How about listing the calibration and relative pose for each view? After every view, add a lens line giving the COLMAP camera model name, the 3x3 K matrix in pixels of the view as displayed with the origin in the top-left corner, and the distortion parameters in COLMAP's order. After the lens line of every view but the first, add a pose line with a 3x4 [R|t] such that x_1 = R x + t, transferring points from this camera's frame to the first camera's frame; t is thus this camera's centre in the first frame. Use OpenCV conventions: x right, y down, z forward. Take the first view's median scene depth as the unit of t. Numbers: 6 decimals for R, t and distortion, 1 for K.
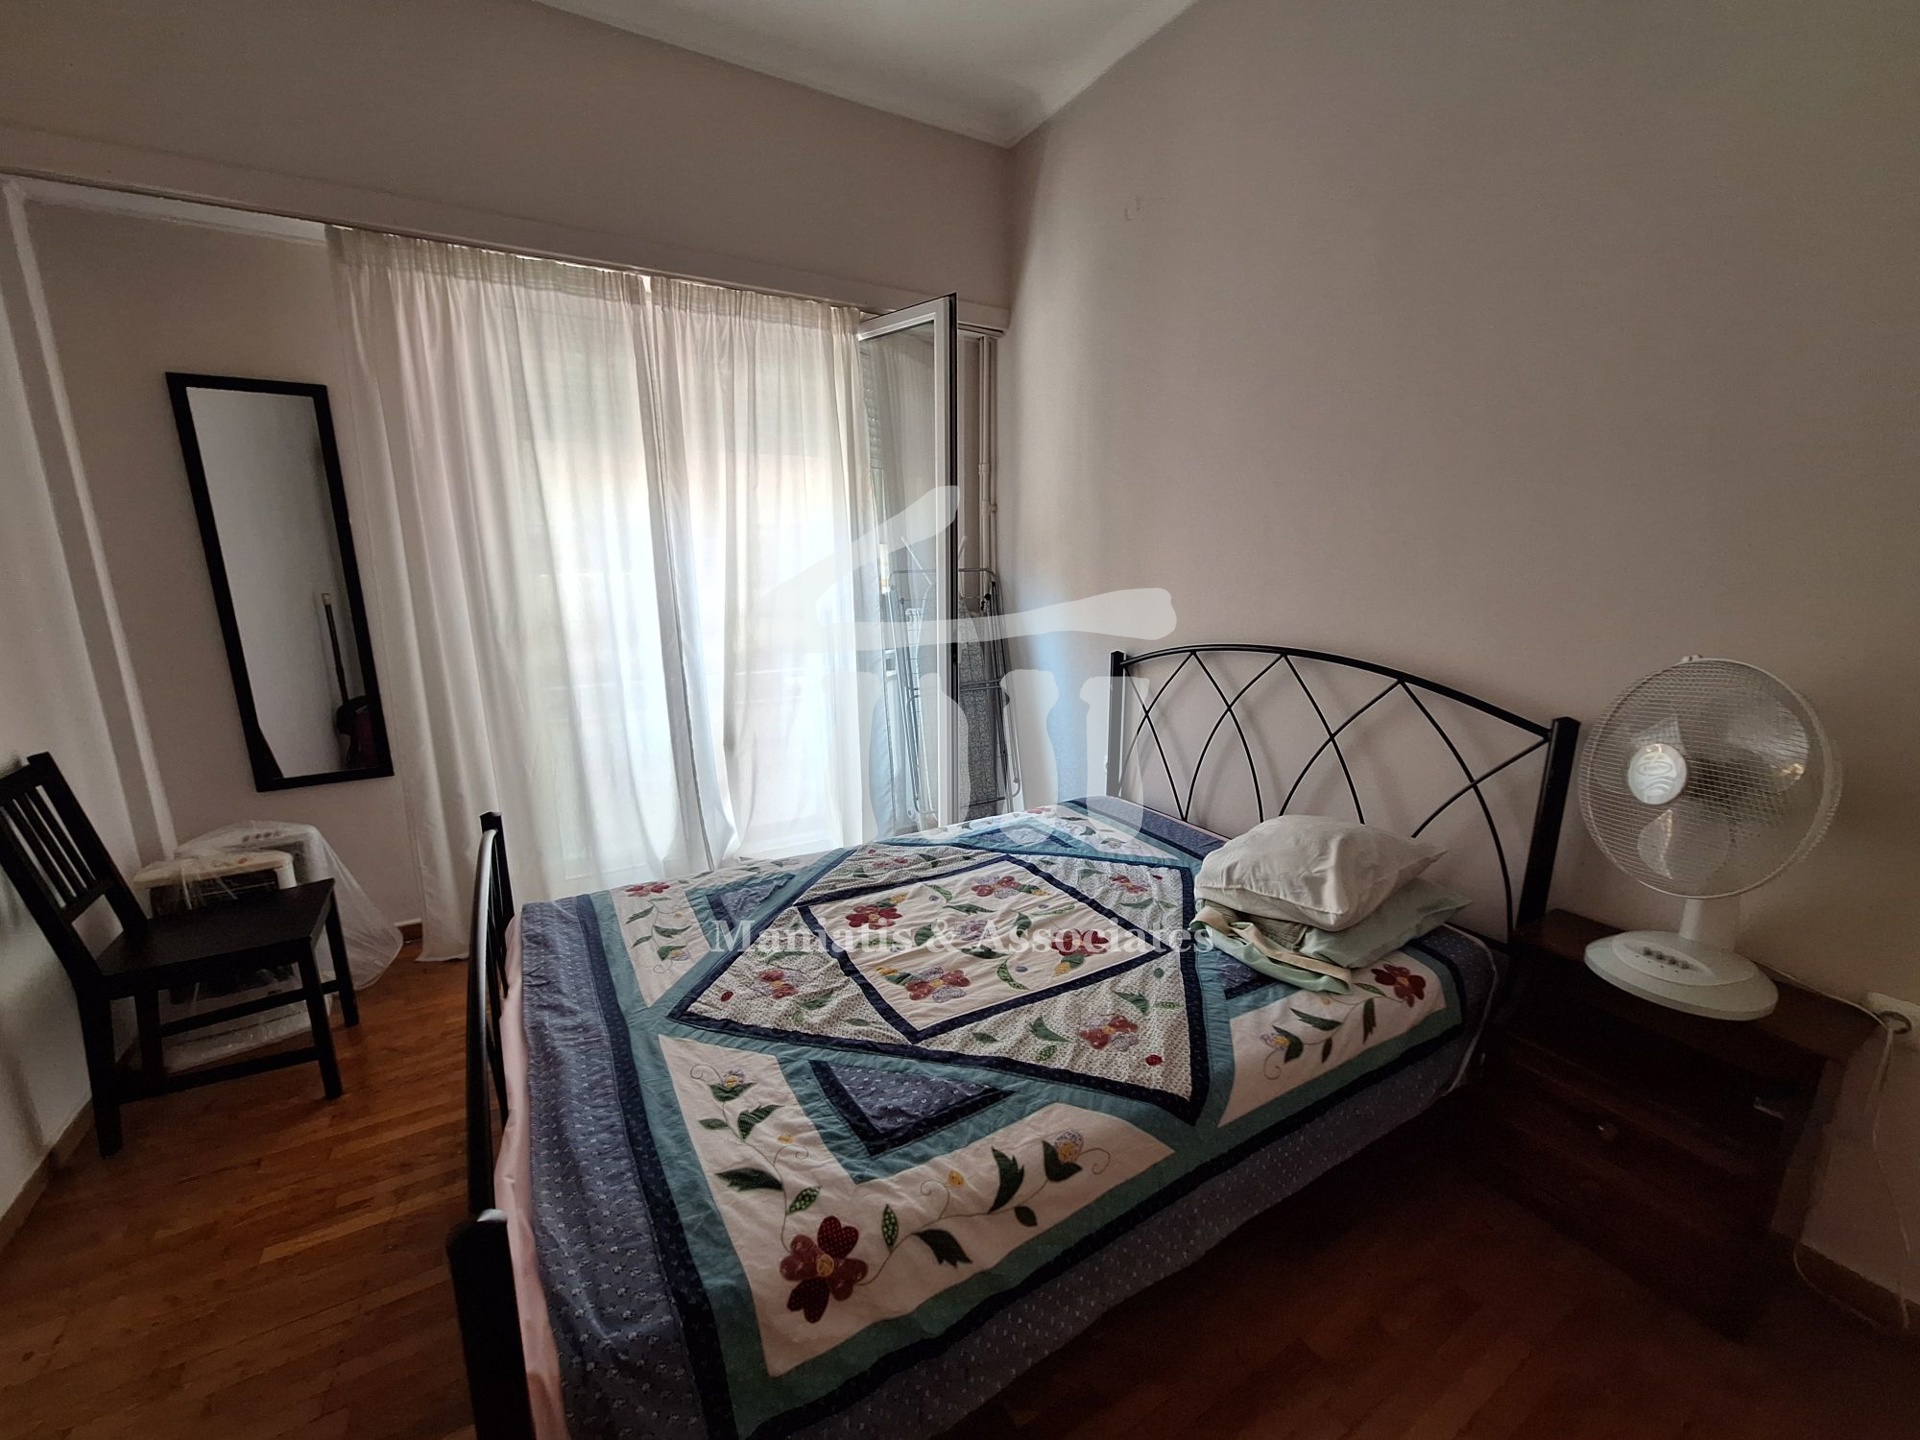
lens RADIAL K [[759.2, 0, 957.0], [0, 759.2, 722.8], [0, 0, 1]] dist [-0.004893, 0.001279]
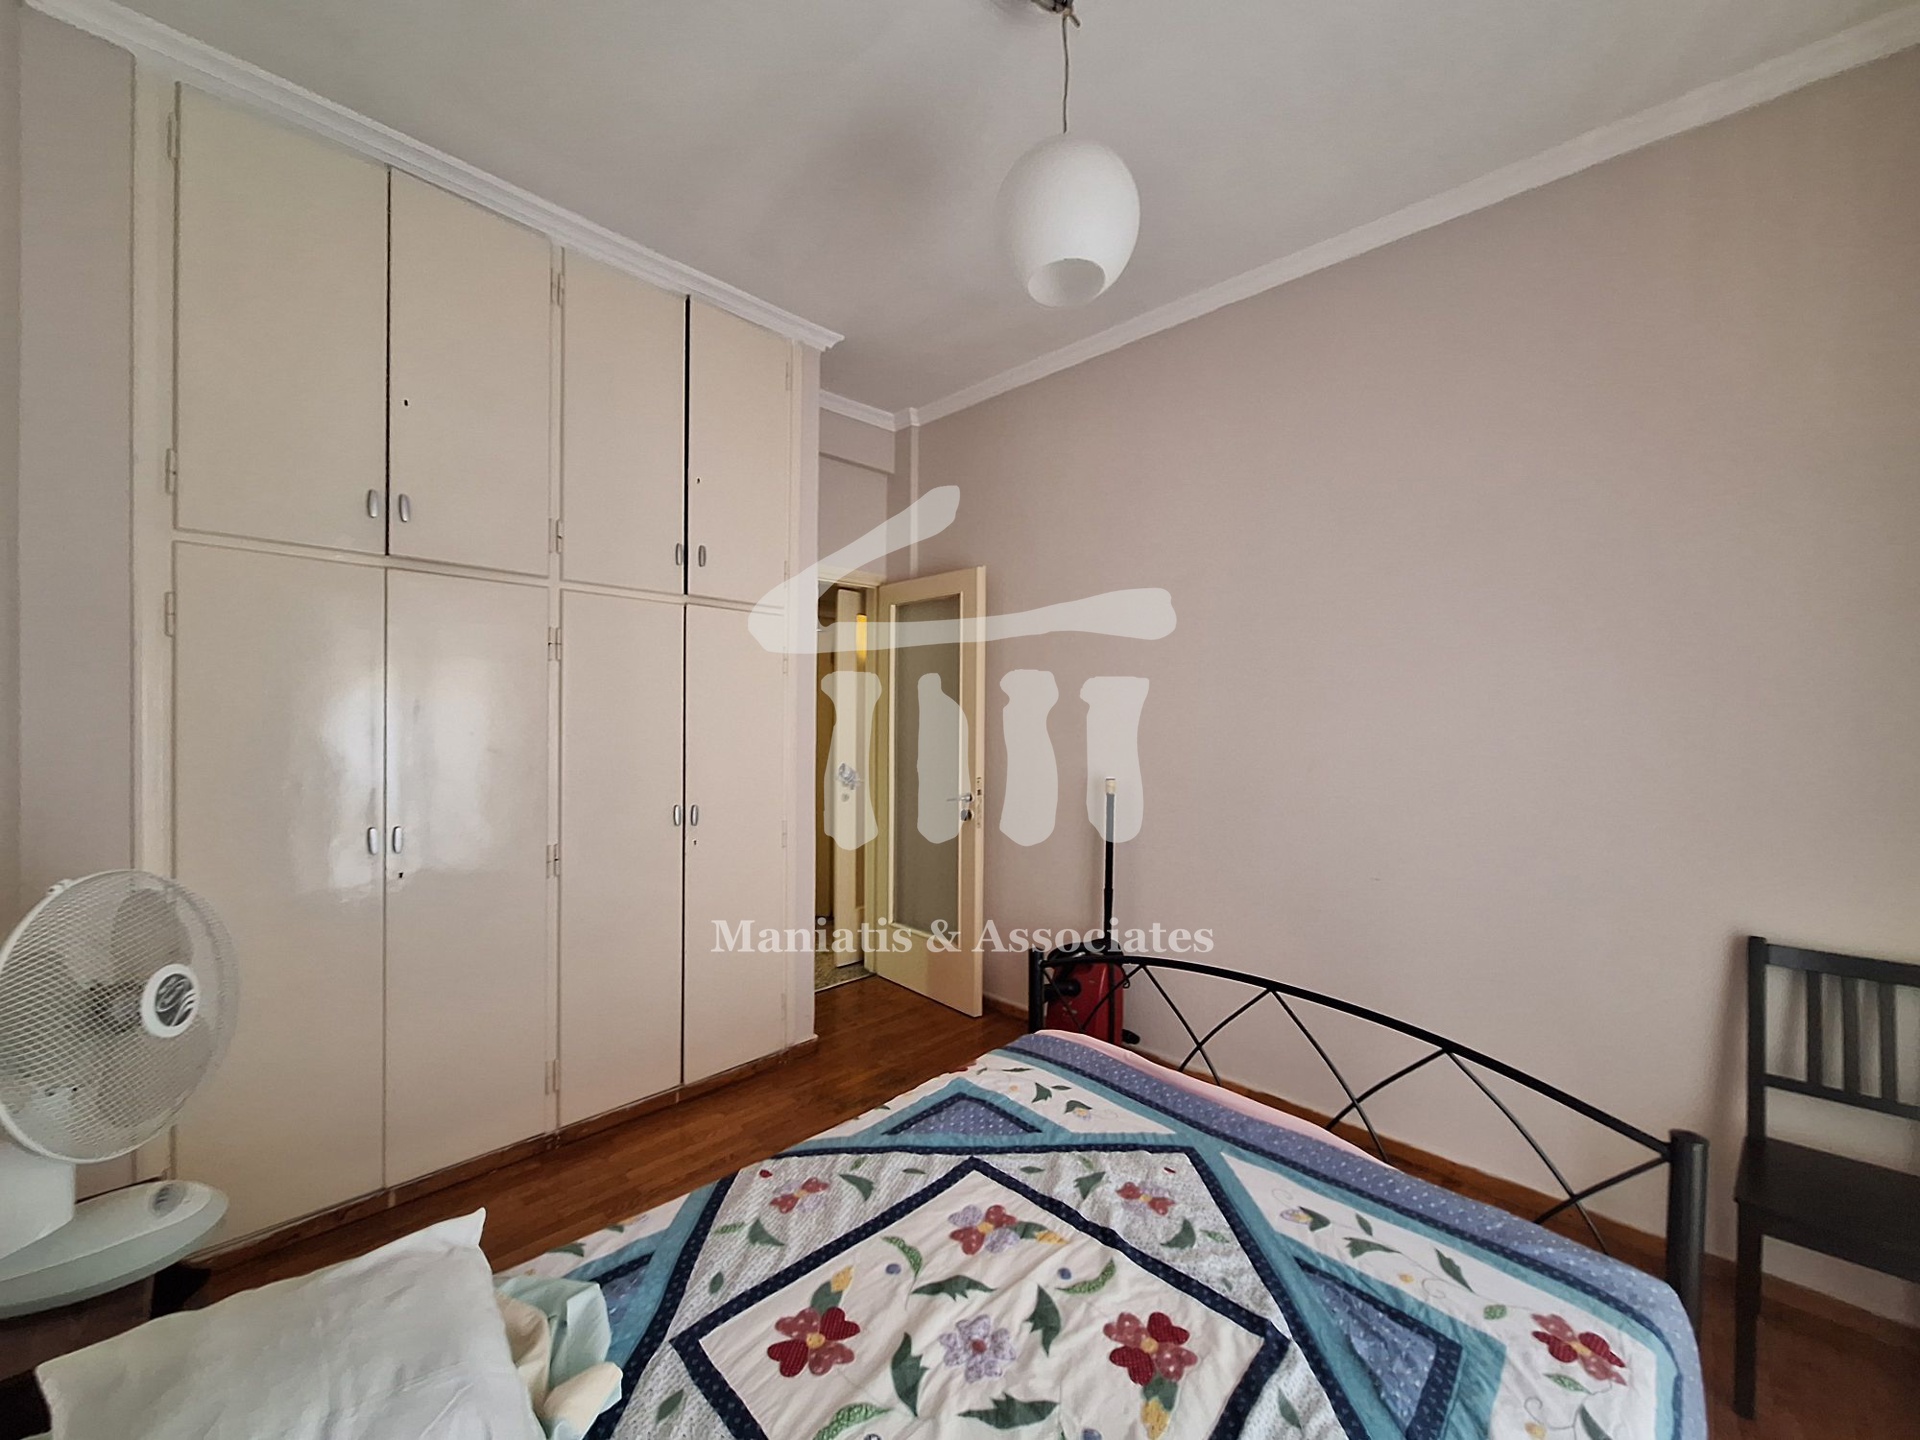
lens RADIAL K [[759.2, 0, 953.9], [0, 759.2, 722.9], [0, 0, 1]] dist [-0.004893, 0.001279]
pose [[-0.966797, -0.000038, -0.255544, 0.226339], [-0.055931, 0.975786, 0.211457, -0.404486], [0.249348, 0.218729, -0.943389, 1.646029]]
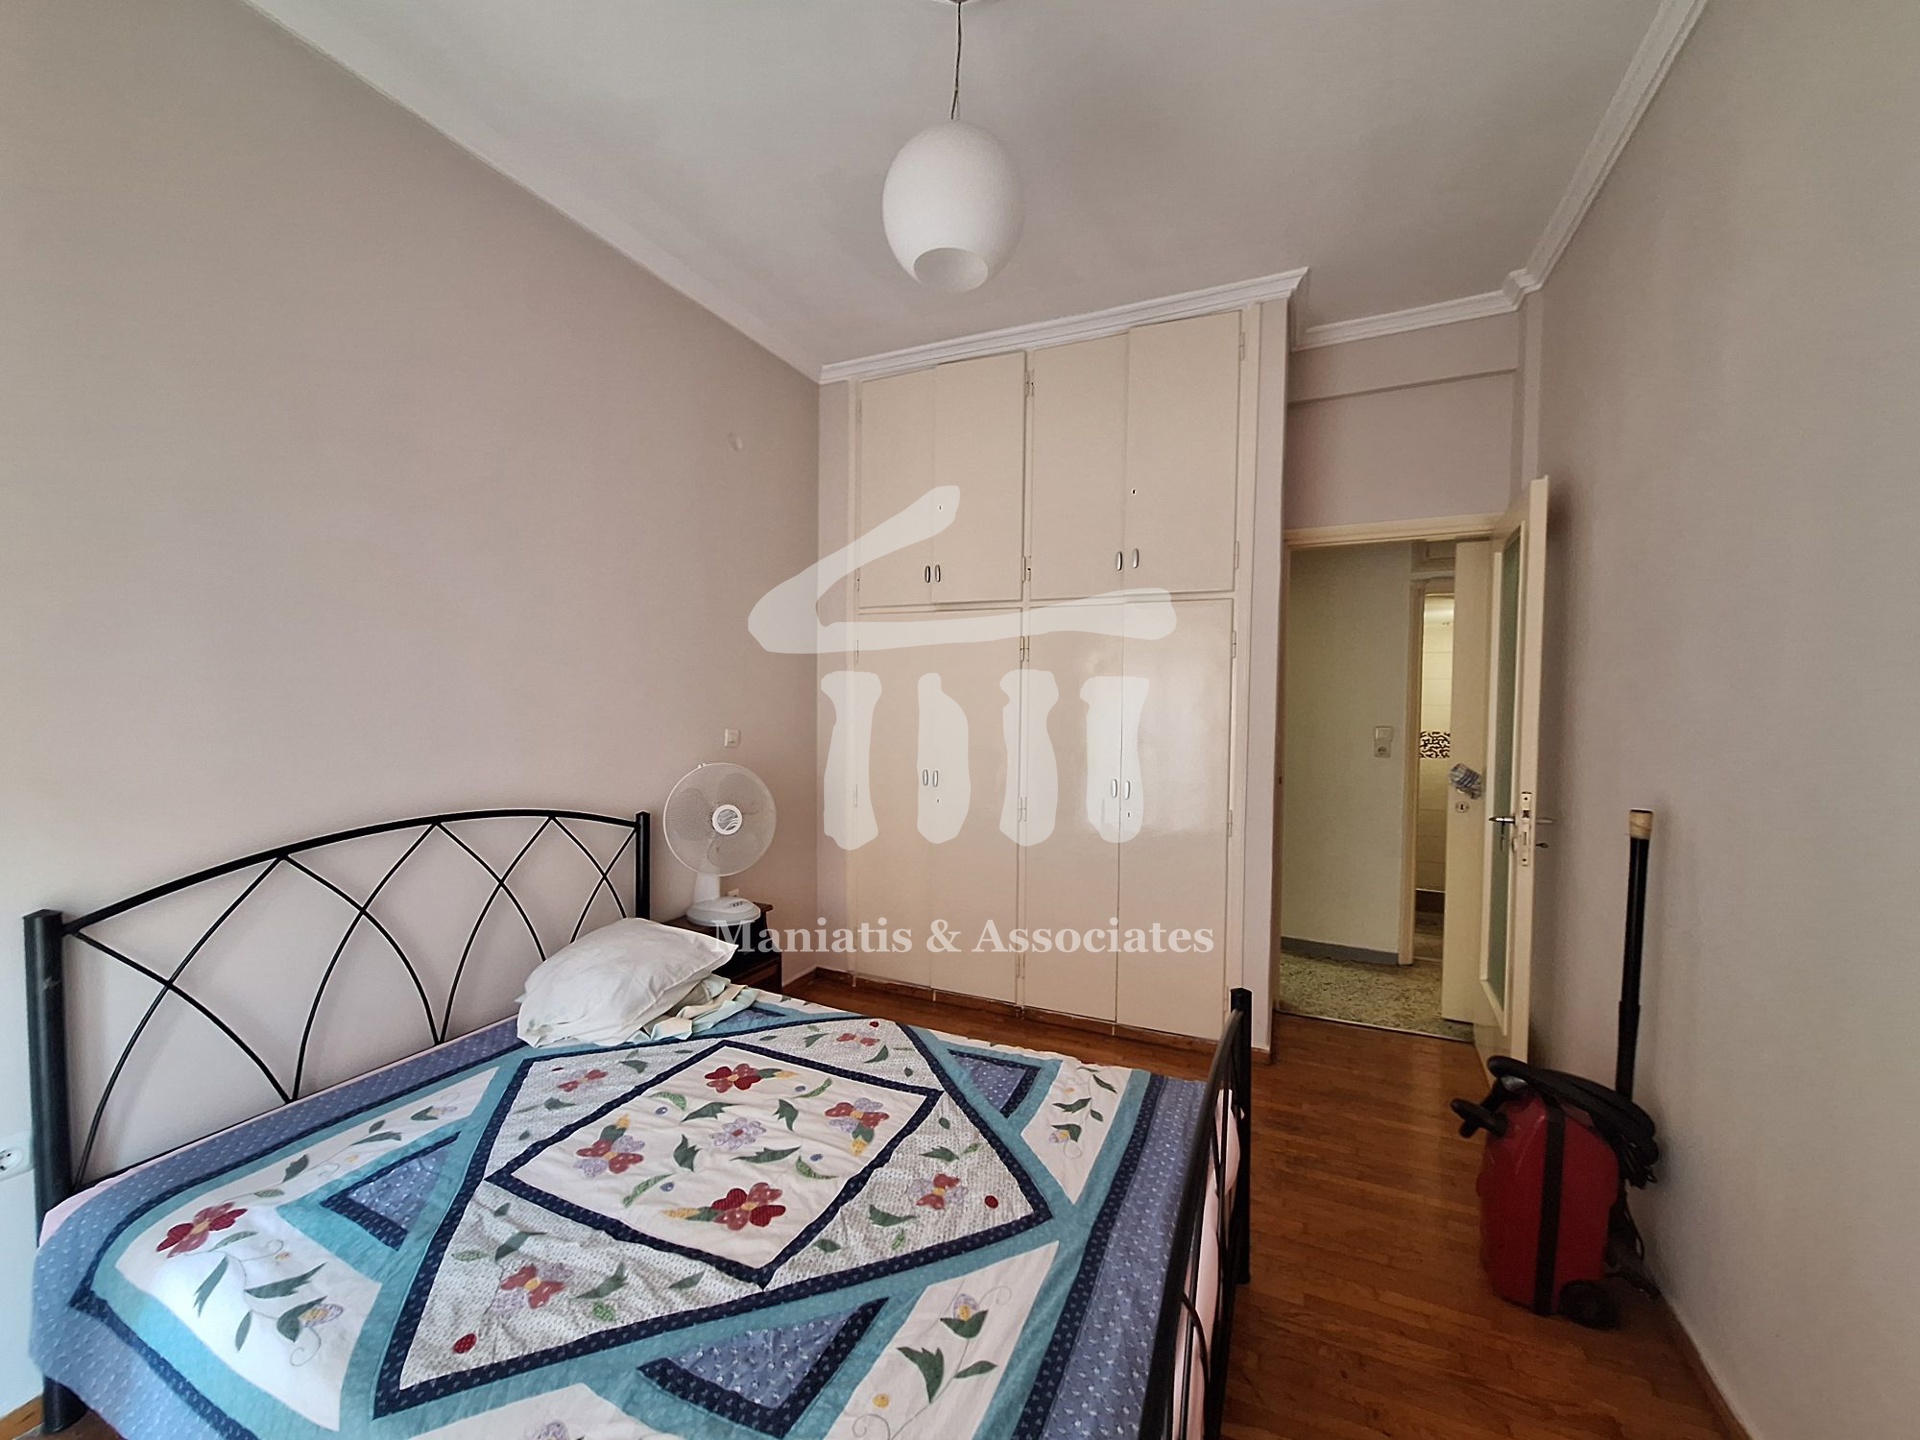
lens RADIAL K [[759.2, 0, 949.1], [0, 759.2, 719.4], [0, 0, 1]] dist [-0.004893, 0.001279]
pose [[-0.568286, -0.021663, 0.822546, -0.953563], [0.167116, 0.975780, 0.141156, -0.329343], [-0.805682, 0.217677, -0.550902, 1.327623]]
